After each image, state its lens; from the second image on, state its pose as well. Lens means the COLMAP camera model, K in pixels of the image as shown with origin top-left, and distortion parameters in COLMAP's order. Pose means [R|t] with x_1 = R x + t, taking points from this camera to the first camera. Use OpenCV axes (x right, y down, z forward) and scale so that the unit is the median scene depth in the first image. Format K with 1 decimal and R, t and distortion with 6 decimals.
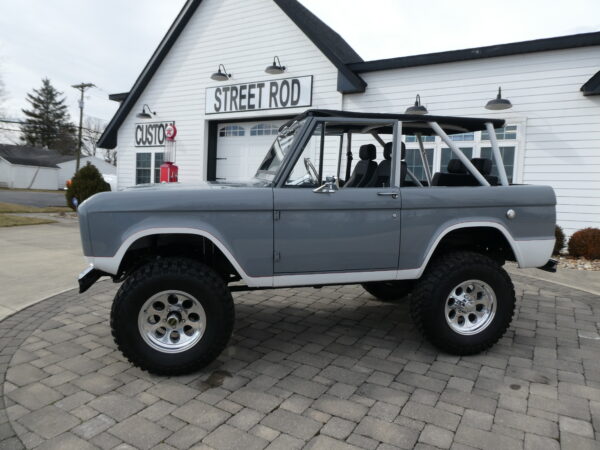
lens RADIAL K [[418.8, 0, 301.0], [0, 418.8, 227.1], [0, 0, 1]] dist [-0.010440, -0.005623]
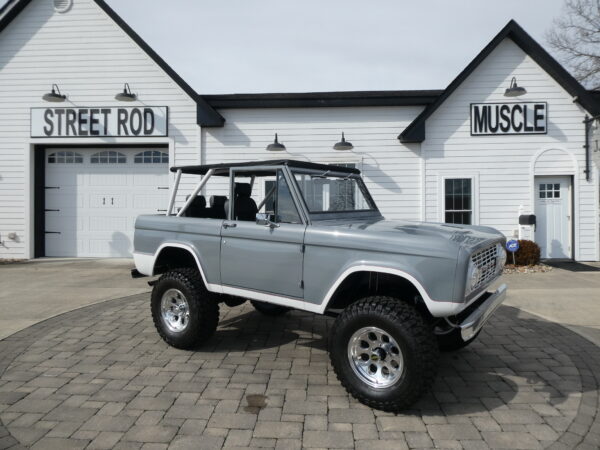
lens RADIAL K [[422.2, 0, 301.0], [0, 422.2, 224.4], [0, 0, 1]] dist [-0.003811, -0.005608]
pose [[0.885673, -0.043016, 0.462313, -0.154413], [0.071827, 0.996406, -0.044890, -0.011438], [-0.458721, 0.072964, 0.885580, -0.018821]]
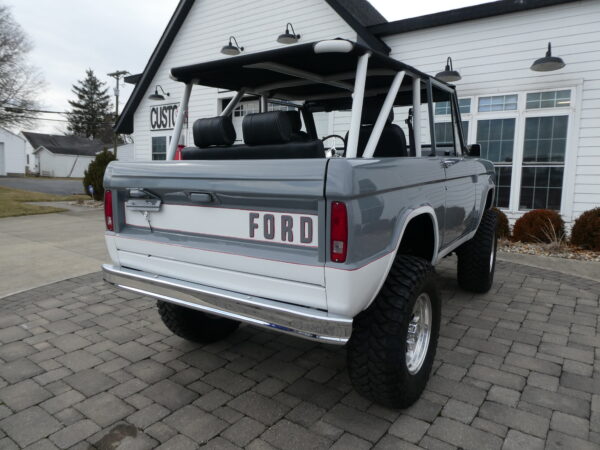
lens RADIAL K [[419.4, 0, 301.6], [0, 419.4, 225.1], [0, 0, 1]] dist [-0.018079, 0.000587]
pose [[0.995148, -0.005675, -0.098225, 0.048735], [0.008874, 0.999443, 0.032171, -0.004782], [0.097987, -0.032887, 0.994644, 0.090703]]
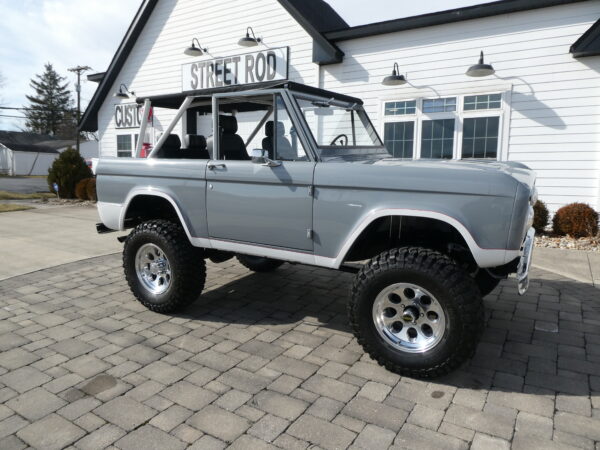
lens RADIAL K [[419.4, 0, 301.6], [0, 419.4, 225.1], [0, 0, 1]] dist [-0.018079, 0.000587]
pose [[0.999448, -0.020200, -0.026362, 0.067983], [0.021303, 0.998881, 0.042233, -0.000317], [0.025479, -0.042771, 0.998760, 0.040648]]
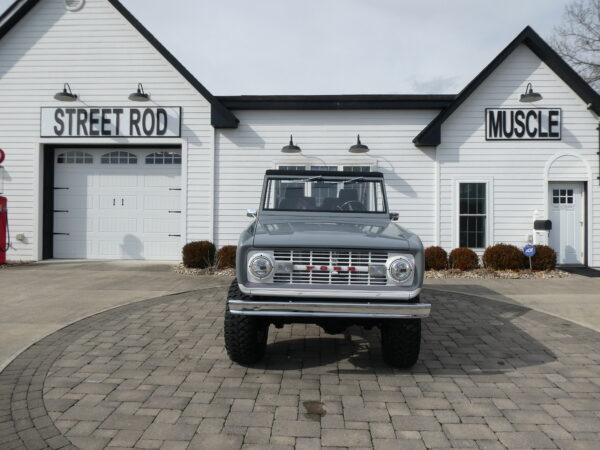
lens RADIAL K [[422.4, 0, 301.8], [0, 422.4, 225.4], [0, 0, 1]] dist [-0.006754, -0.003447]
pose [[0.877033, -0.032836, 0.479307, -0.191888], [0.064188, 0.996726, -0.049169, -0.014371], [-0.476123, 0.073889, 0.876269, 0.008004]]
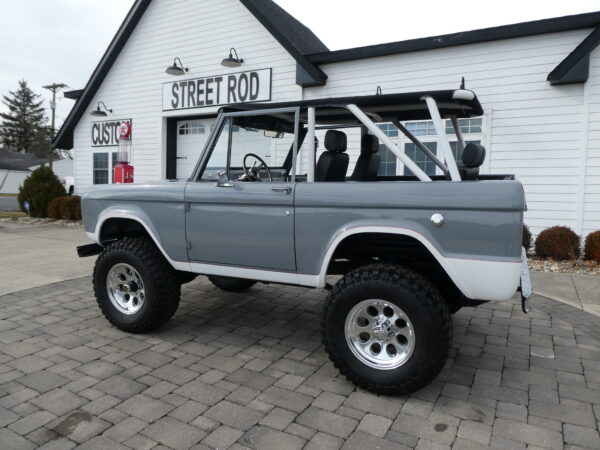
lens RADIAL K [[418.8, 0, 301.0], [0, 418.8, 227.1], [0, 0, 1]] dist [-0.010440, -0.005623]
pose [[0.999520, -0.014825, 0.027220, 0.058155], [0.014900, 0.999886, -0.002562, -0.000850], [-0.027178, 0.002966, 0.999626, 0.052095]]
